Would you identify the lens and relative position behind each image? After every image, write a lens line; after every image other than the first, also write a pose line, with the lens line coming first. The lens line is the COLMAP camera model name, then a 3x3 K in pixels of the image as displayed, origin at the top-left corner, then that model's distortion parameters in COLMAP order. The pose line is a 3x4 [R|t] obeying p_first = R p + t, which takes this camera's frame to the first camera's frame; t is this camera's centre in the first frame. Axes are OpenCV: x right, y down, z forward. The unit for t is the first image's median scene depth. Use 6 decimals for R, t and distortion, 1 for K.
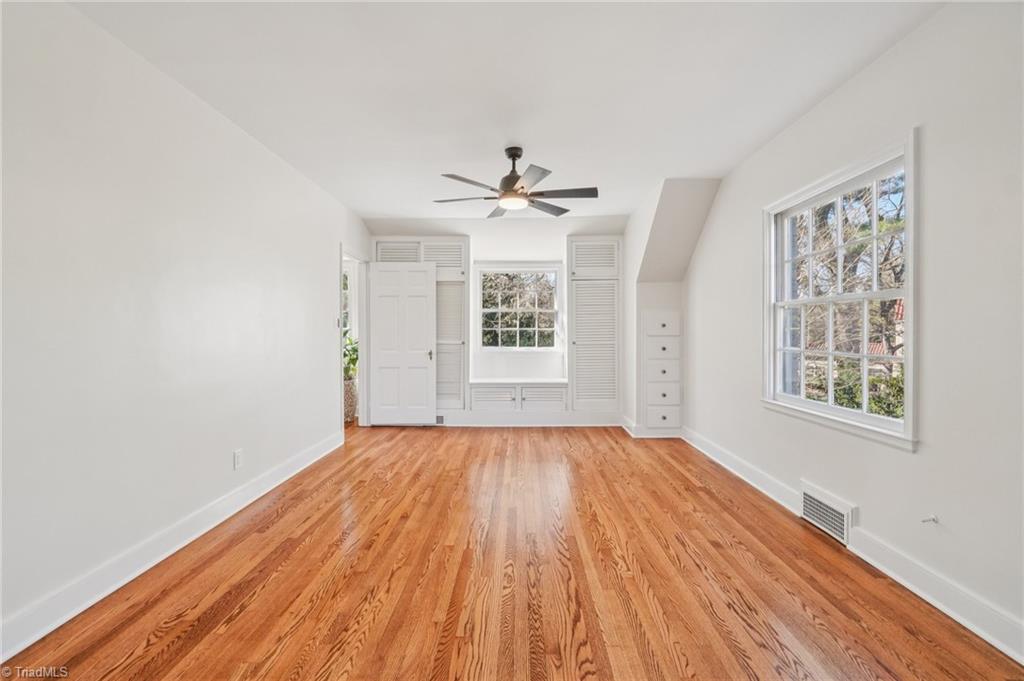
lens RADIAL K [[430.9, 0, 513.3], [0, 430.9, 336.2], [0, 0, 1]] dist [-0.010127, 0.002171]
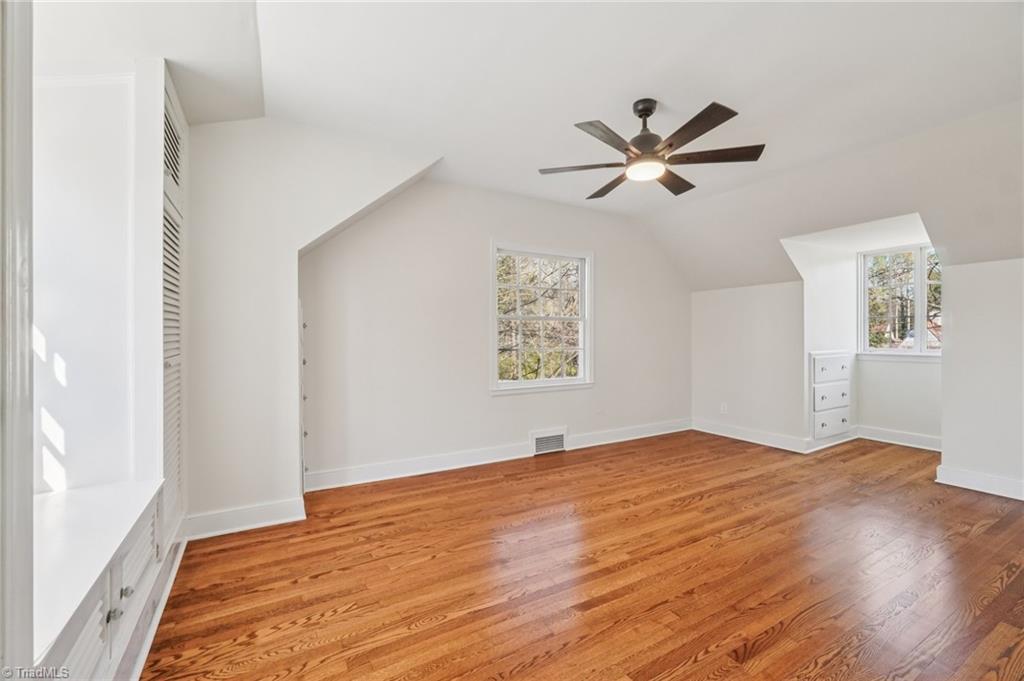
lens RADIAL K [[430.9, 0, 514.3], [0, 430.9, 339.1], [0, 0, 1]] dist [-0.010127, 0.002171]
pose [[-0.520530, 0.002914, 0.853838, -0.706212], [0.009391, 0.999953, 0.002313, -0.005890], [-0.853792, 0.009222, -0.520533, 2.103855]]
